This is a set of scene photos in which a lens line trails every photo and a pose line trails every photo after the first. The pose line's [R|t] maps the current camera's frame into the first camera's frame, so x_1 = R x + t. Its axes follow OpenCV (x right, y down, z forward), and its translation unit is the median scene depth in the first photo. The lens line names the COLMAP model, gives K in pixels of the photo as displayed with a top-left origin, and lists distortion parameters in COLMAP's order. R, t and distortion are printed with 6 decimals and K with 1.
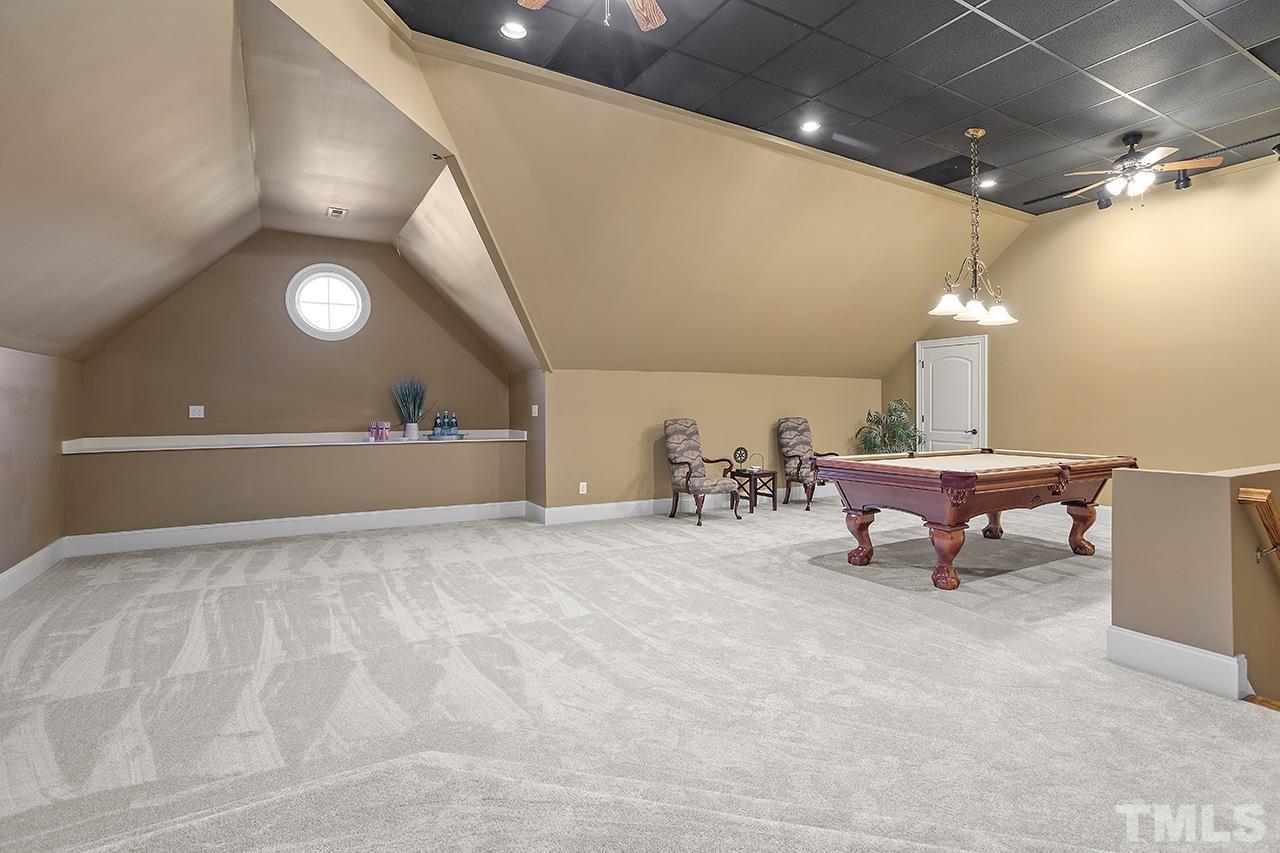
lens RADIAL K [[617.1, 0, 643.3], [0, 617.1, 424.5], [0, 0, 1]] dist [0.000088, 0.001935]
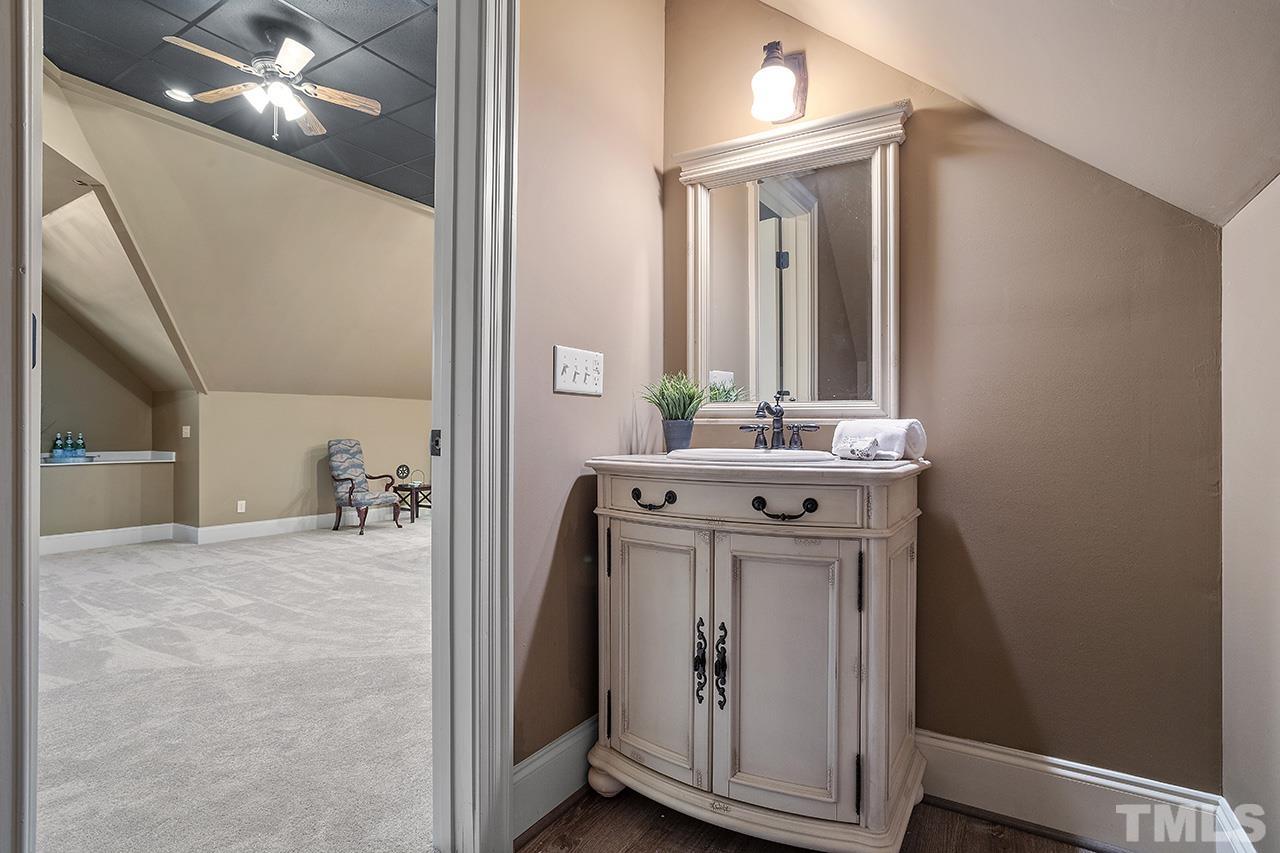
lens RADIAL K [[695.5, 0, 637.4], [0, 695.5, 431.3], [0, 0, 1]] dist [0.005500, 0.006346]
pose [[0.906532, 0.004798, 0.422109, 0.010825], [0.006578, 0.999653, -0.025490, 0.012319], [-0.422086, 0.025885, 0.906186, -0.373772]]
